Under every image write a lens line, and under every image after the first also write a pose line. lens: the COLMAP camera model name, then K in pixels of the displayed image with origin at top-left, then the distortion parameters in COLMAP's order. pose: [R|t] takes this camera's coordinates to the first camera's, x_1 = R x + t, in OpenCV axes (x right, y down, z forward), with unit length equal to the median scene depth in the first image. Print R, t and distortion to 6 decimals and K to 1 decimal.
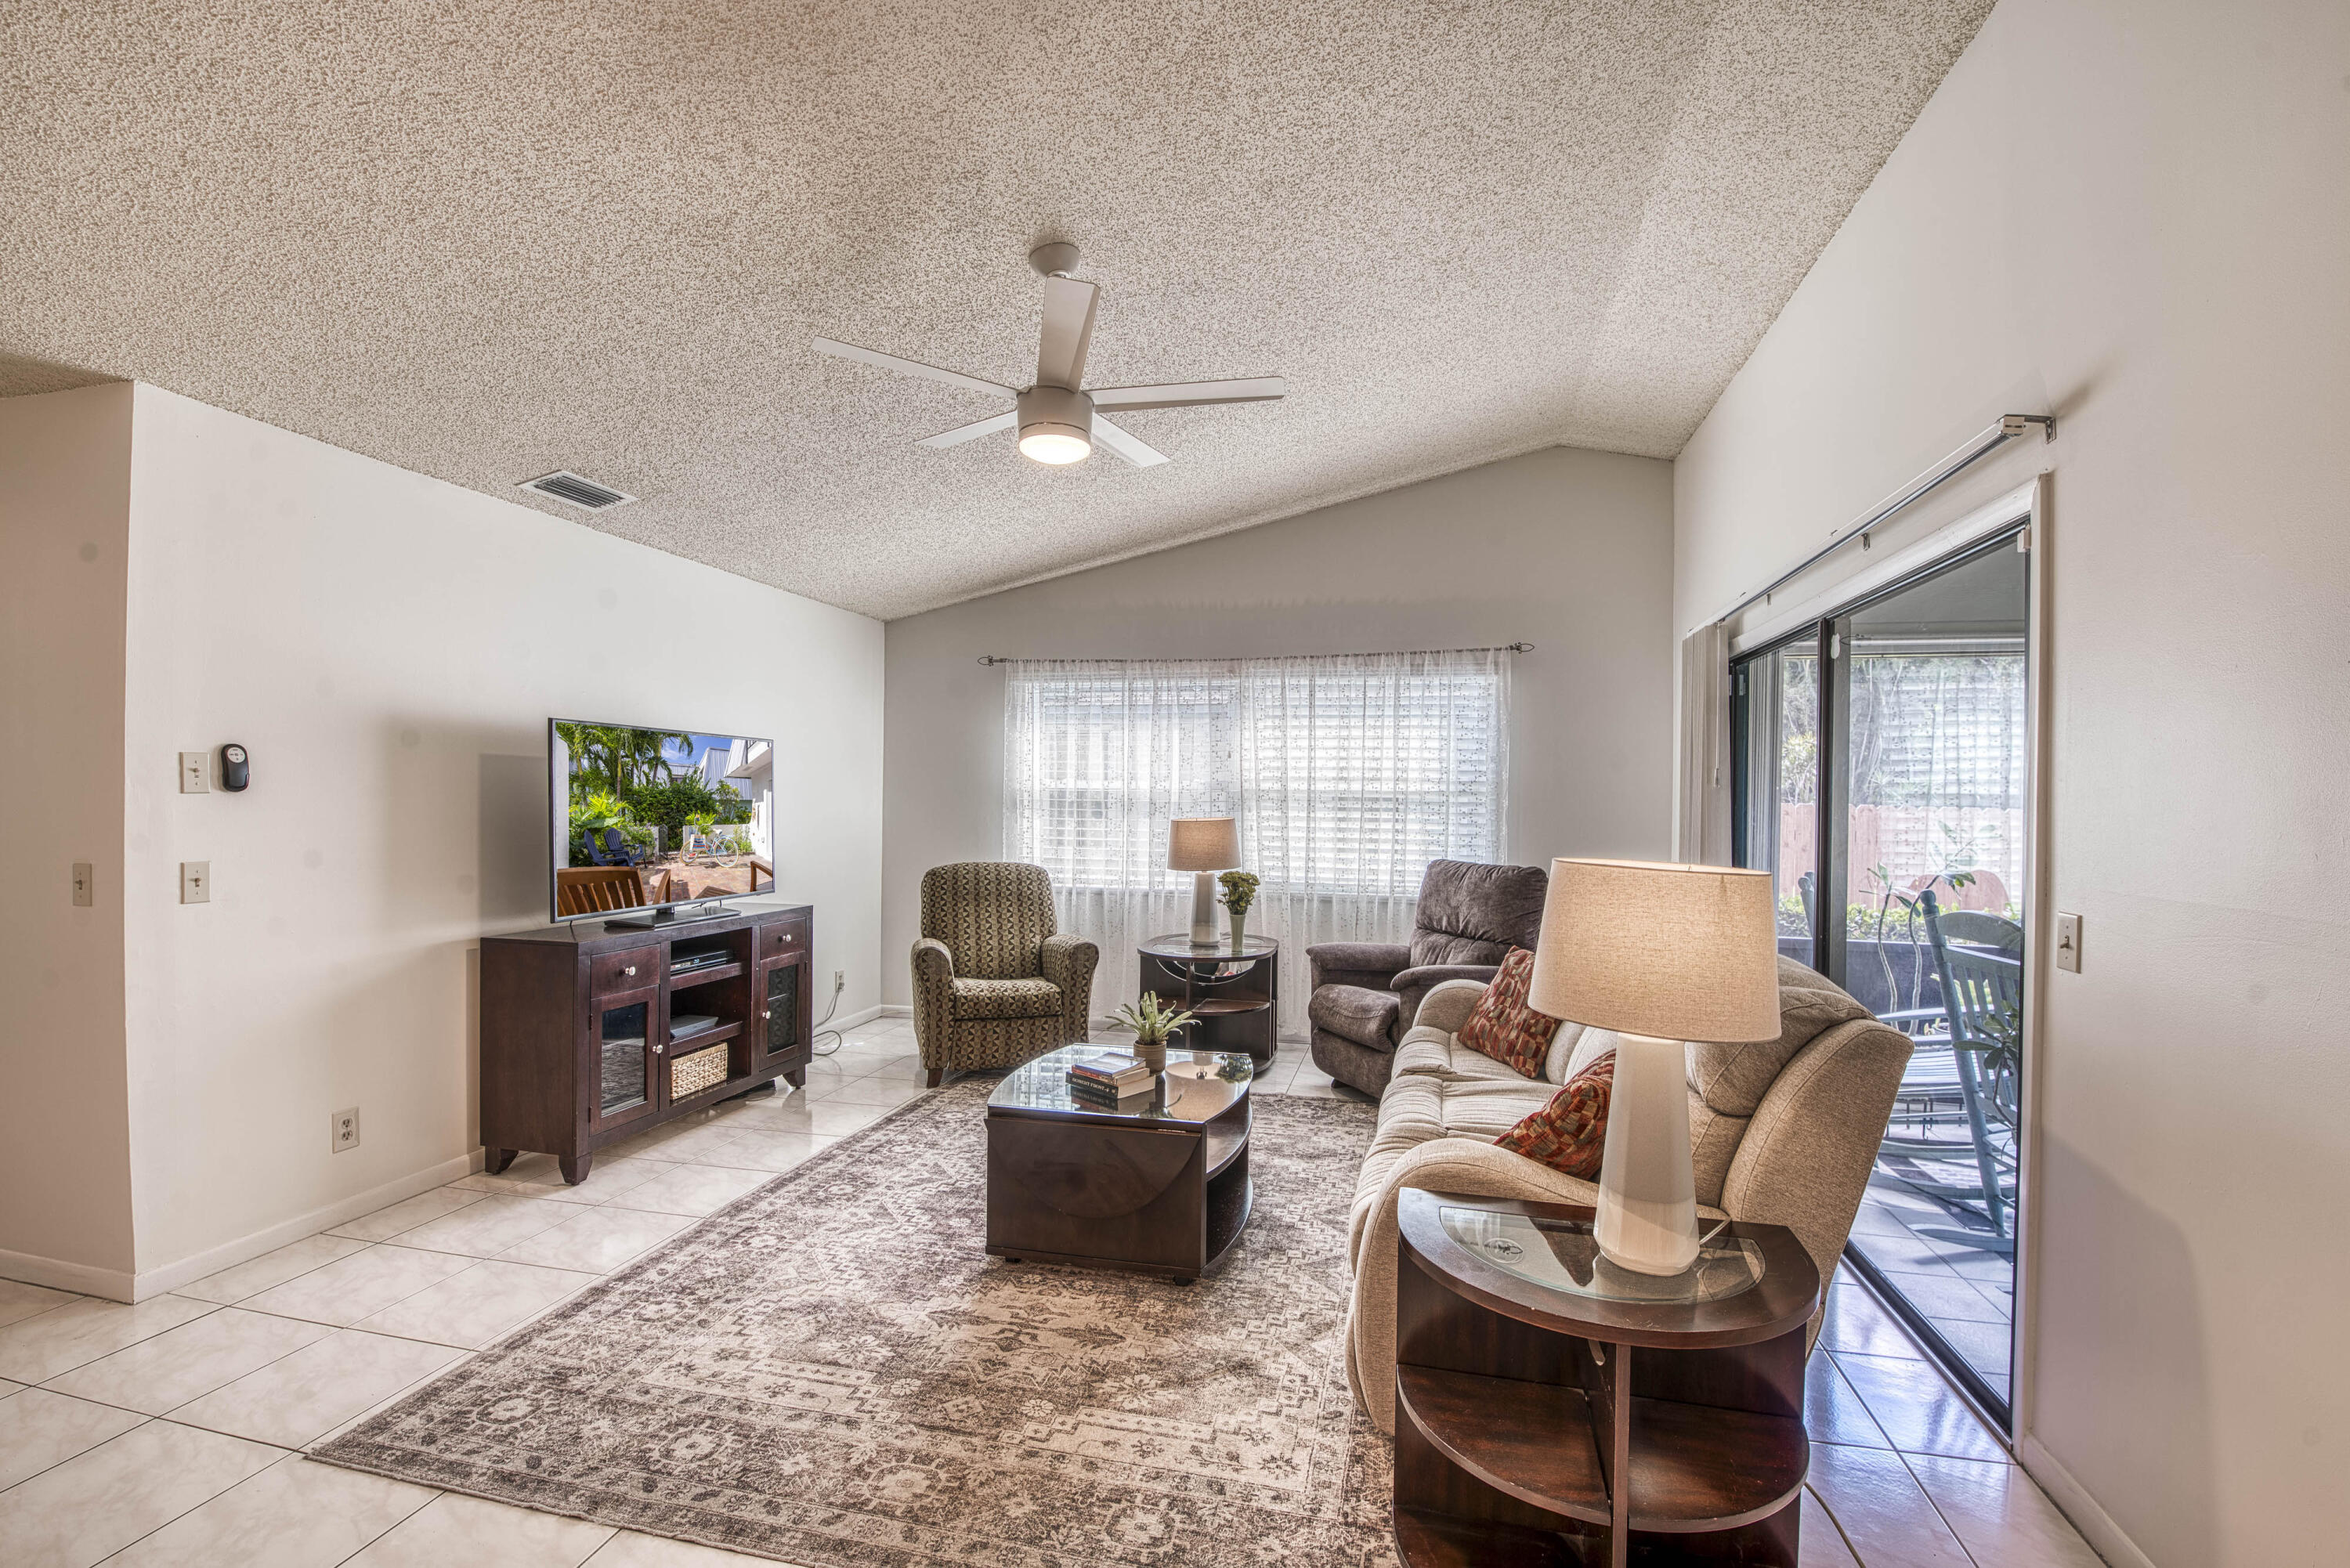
lens RADIAL K [[1009.3, 0, 1201.3], [0, 1009.3, 805.9], [0, 0, 1]] dist [-0.000432, -0.012350]
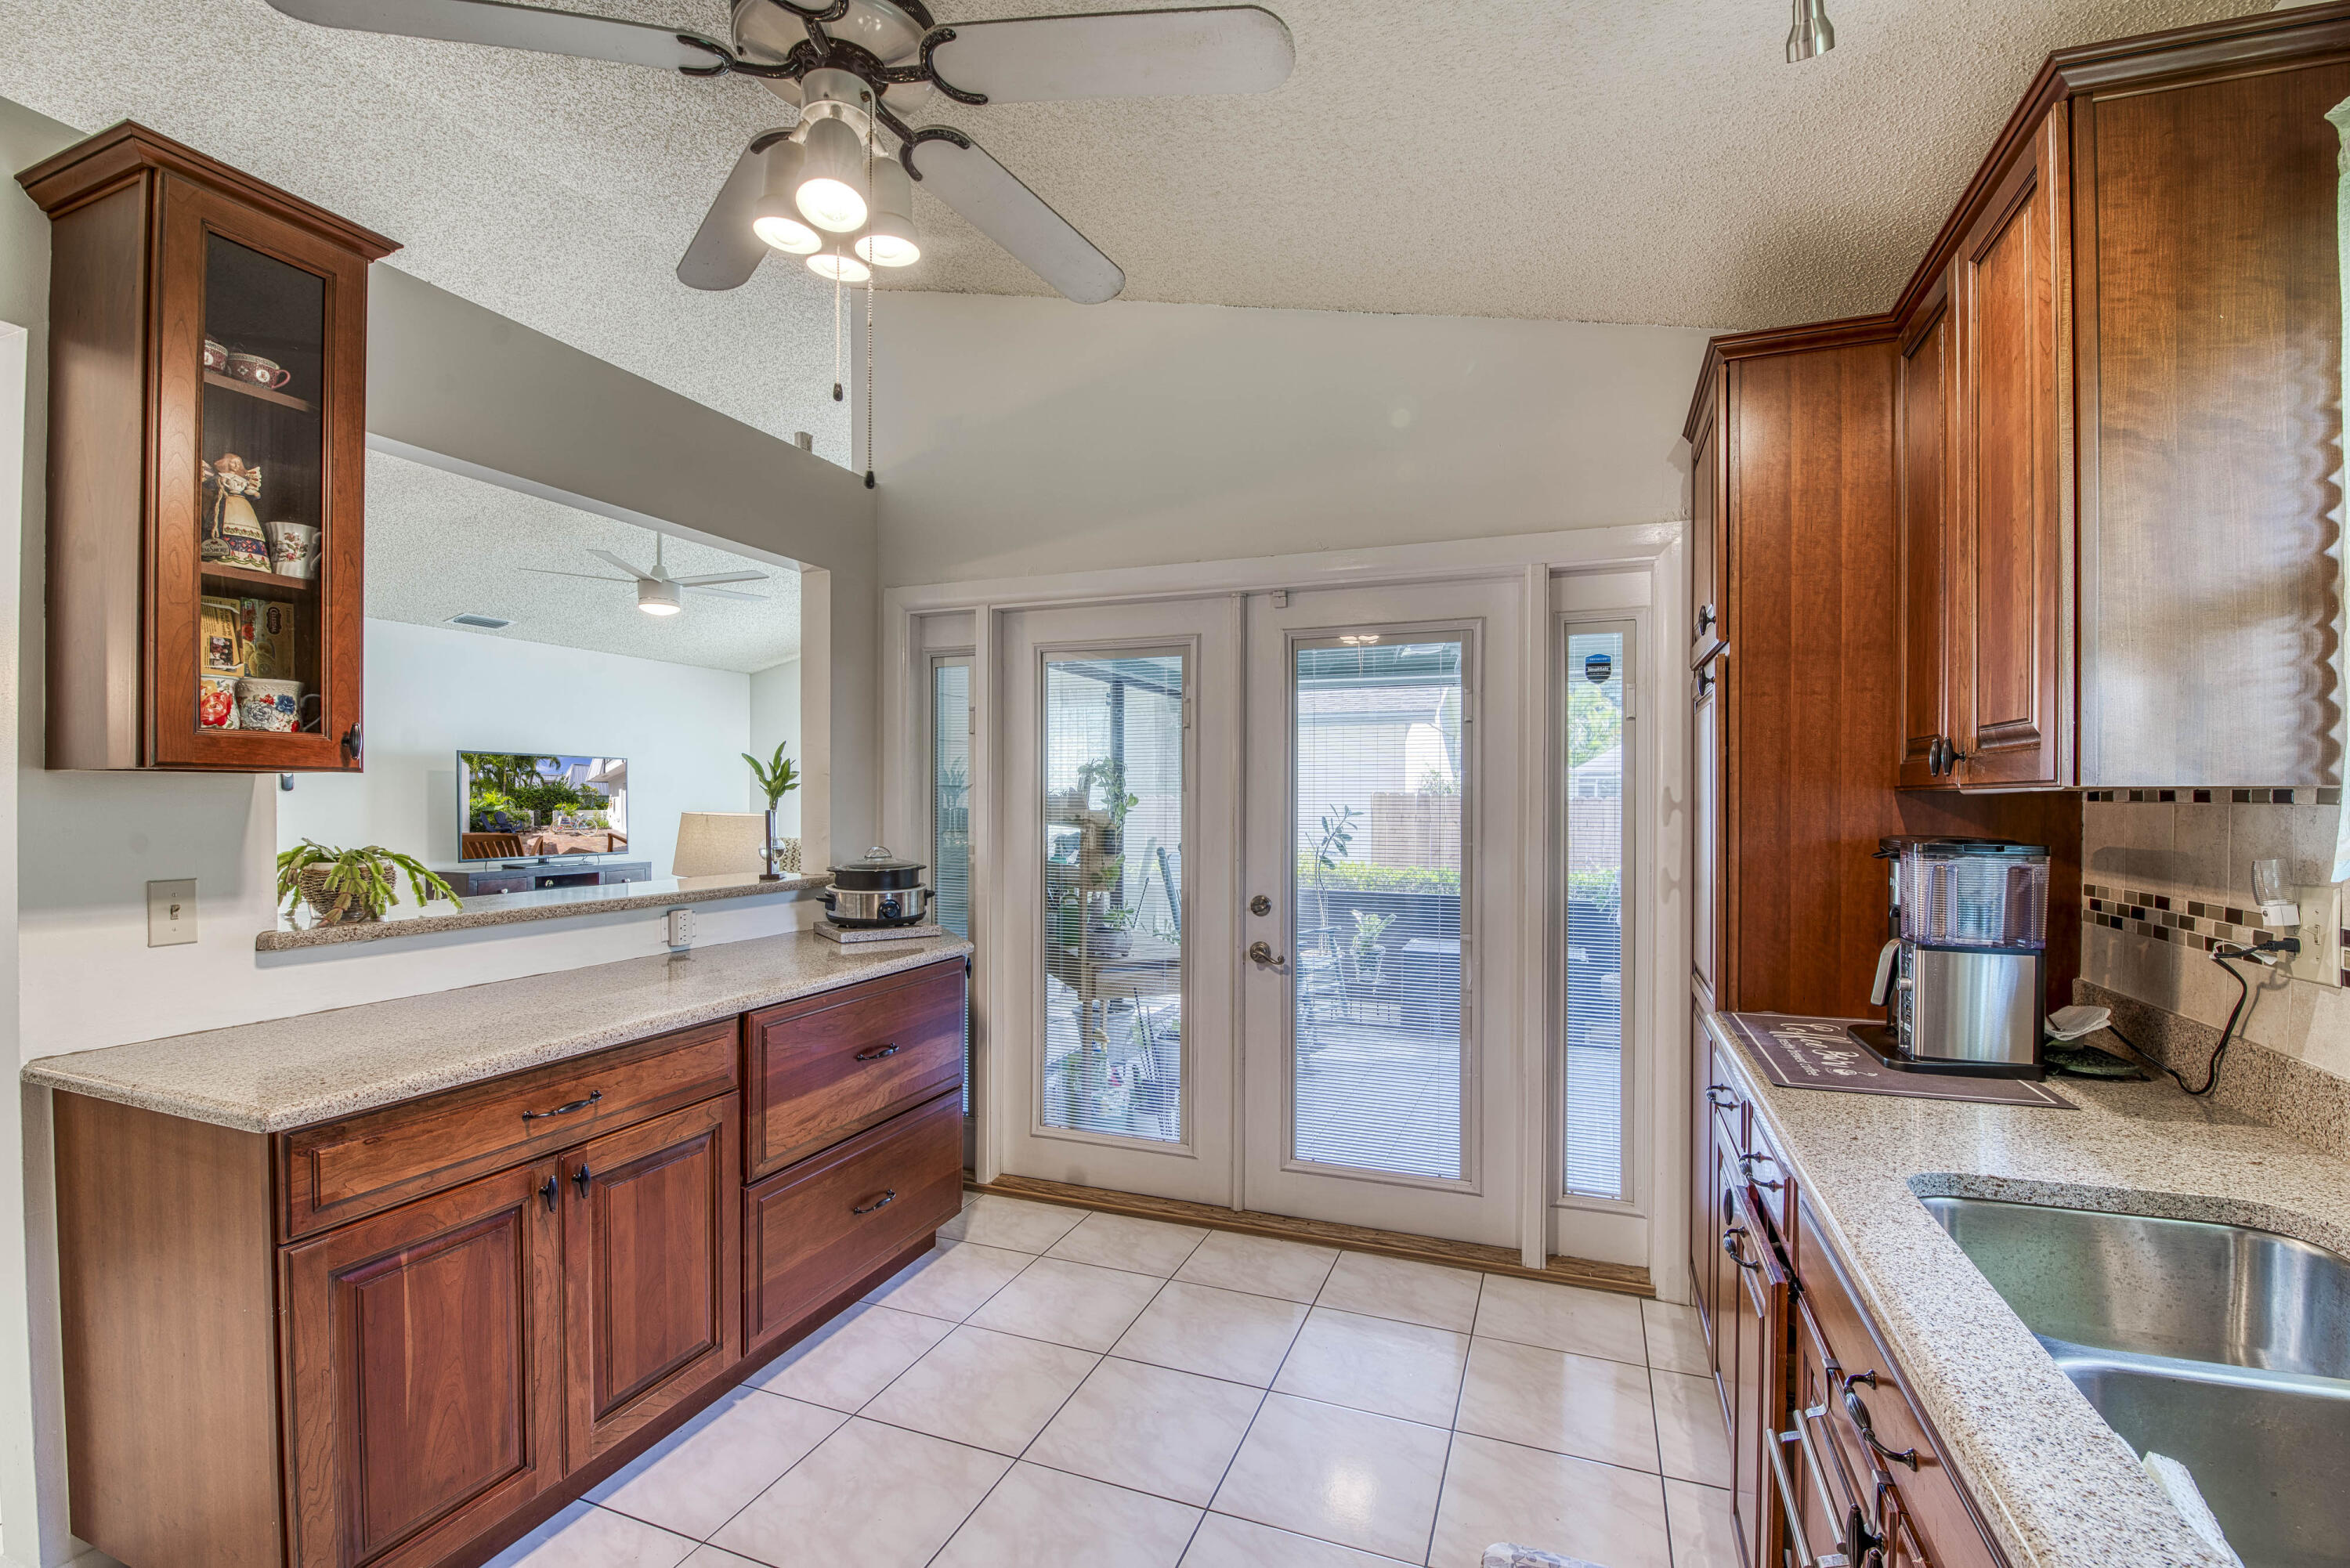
lens RADIAL K [[1009.3, 0, 1201.3], [0, 1009.3, 805.9], [0, 0, 1]] dist [-0.000432, -0.012350]
pose [[0.990624, -0.007517, -0.136412, 0.765860], [0.007602, 0.999971, 0.000100, 0.019064], [0.136407, -0.001136, 0.990652, -0.508550]]
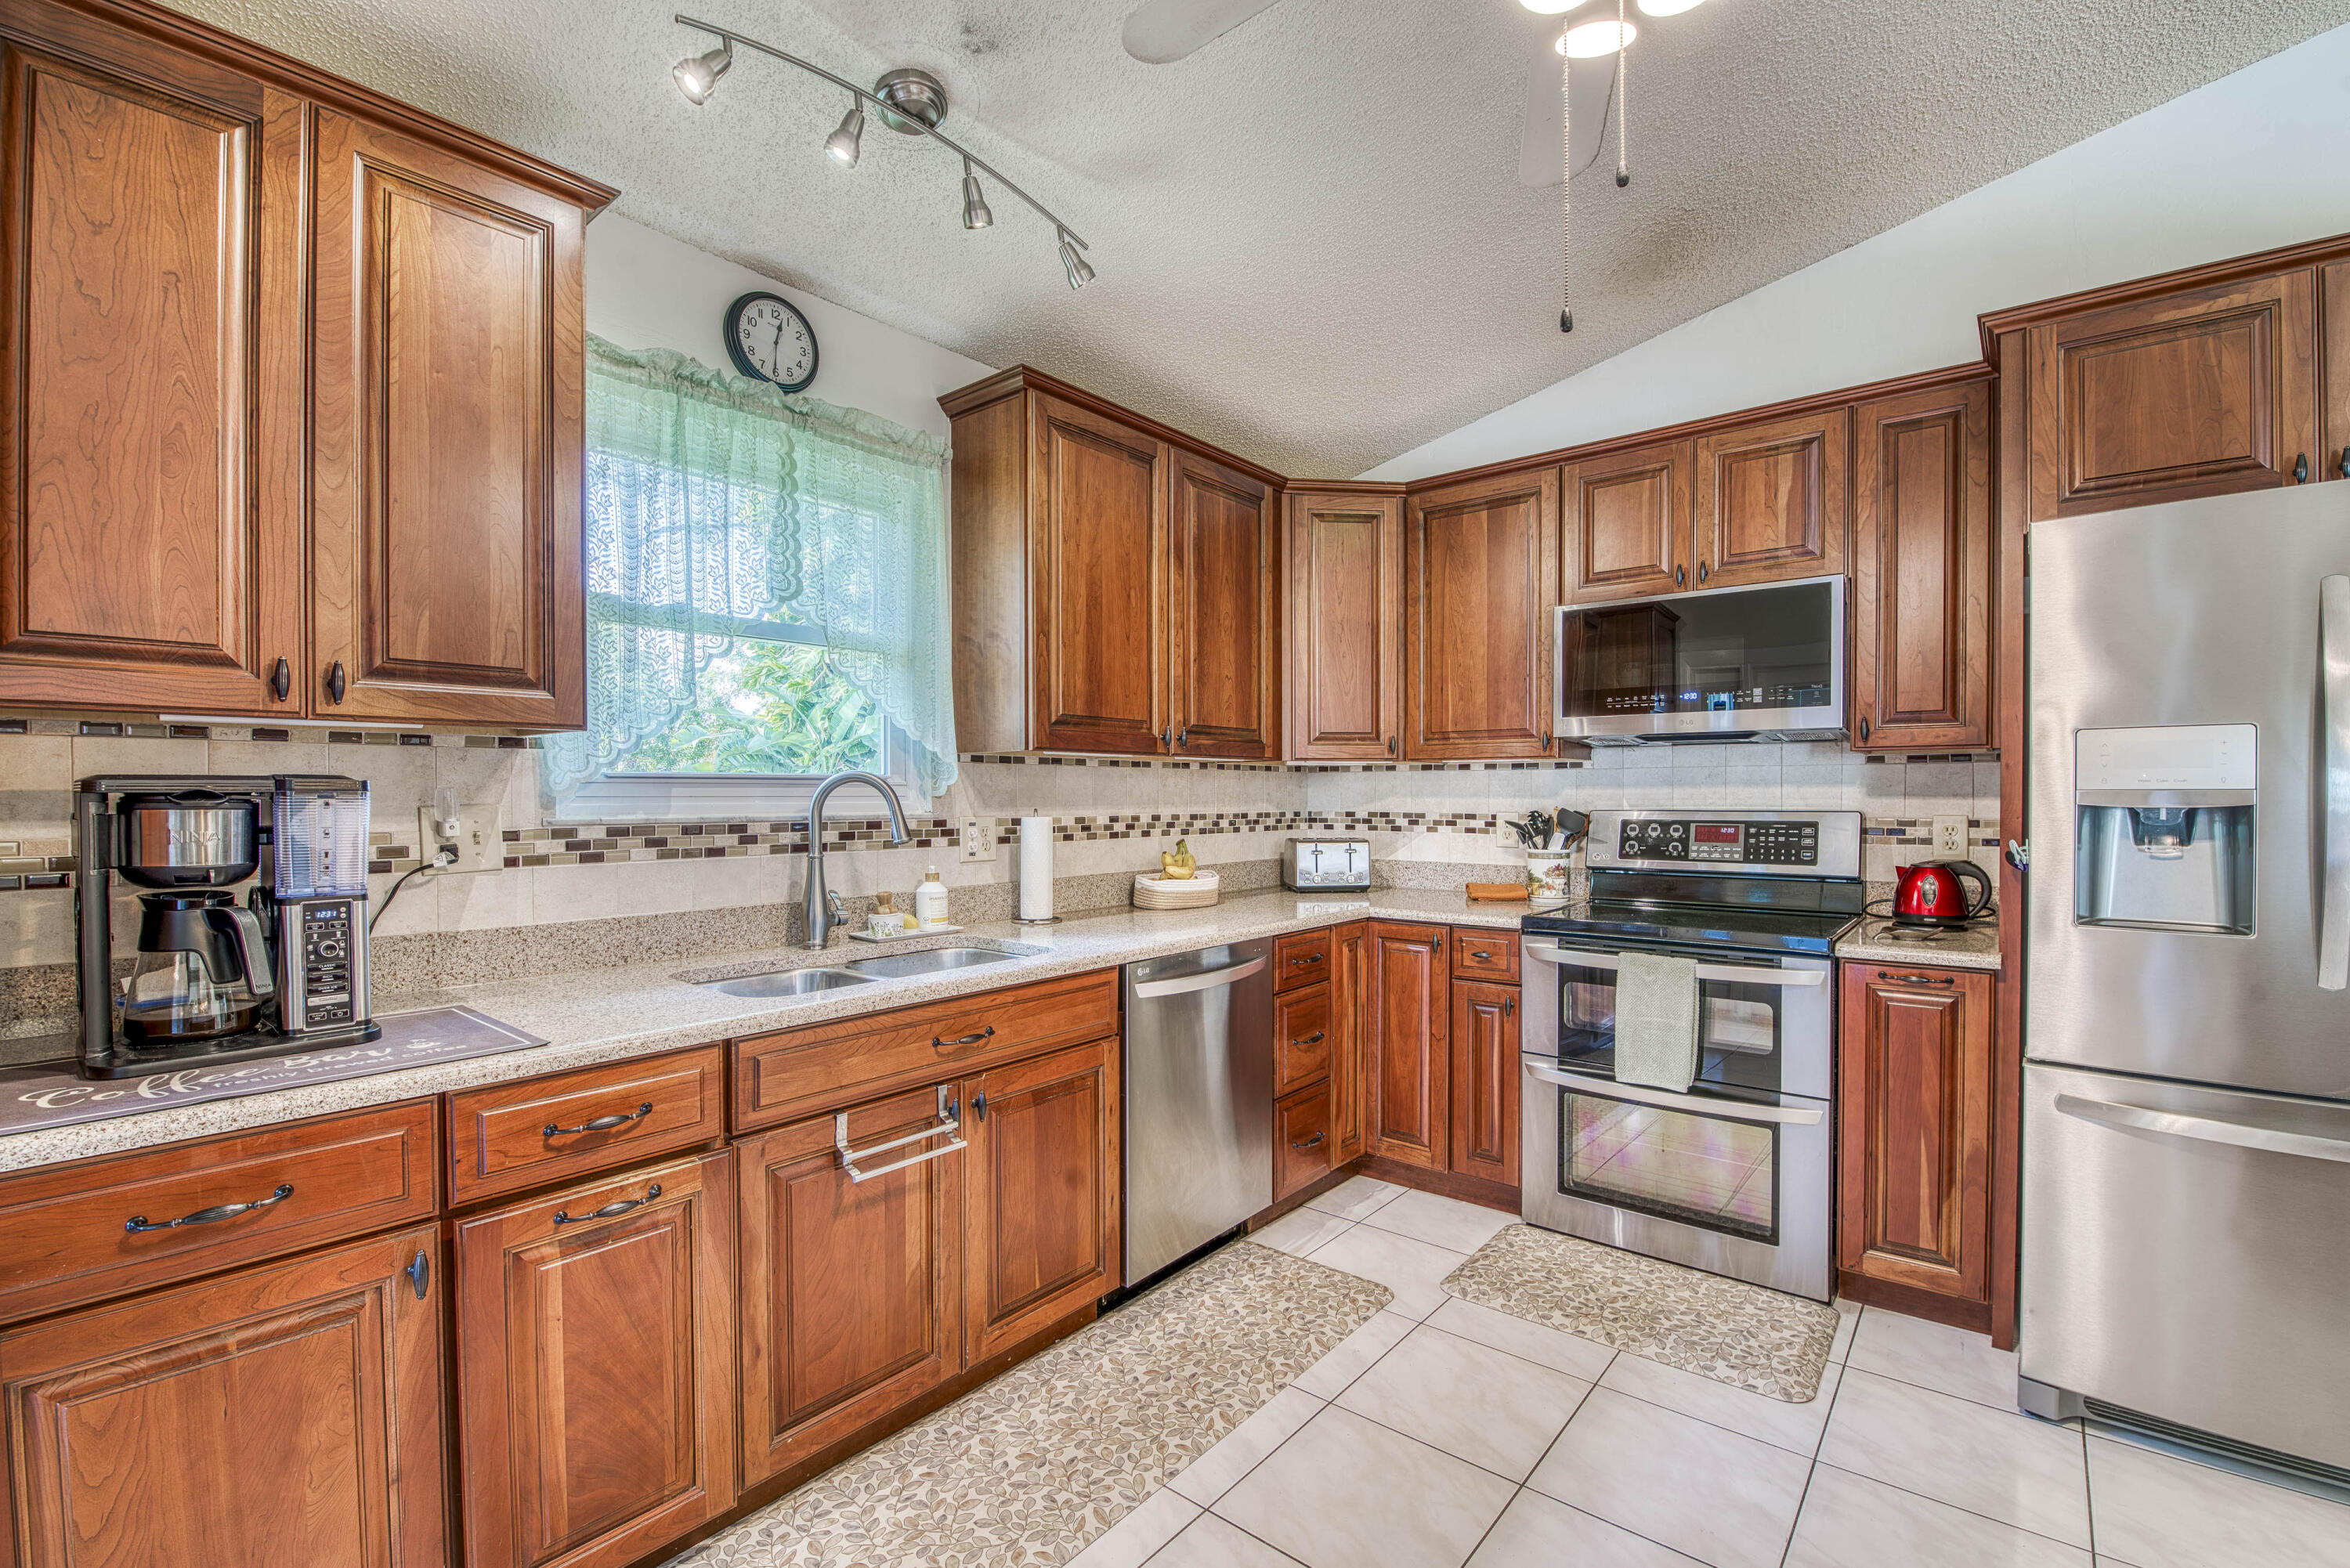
lens RADIAL K [[1009.3, 0, 1201.3], [0, 1009.3, 805.9], [0, 0, 1]] dist [-0.000432, -0.012350]
pose [[-0.893420, -0.016536, 0.448918, 0.580279], [-0.005976, 0.999671, 0.024931, 0.033845], [-0.449183, 0.019591, -0.893225, 0.083855]]
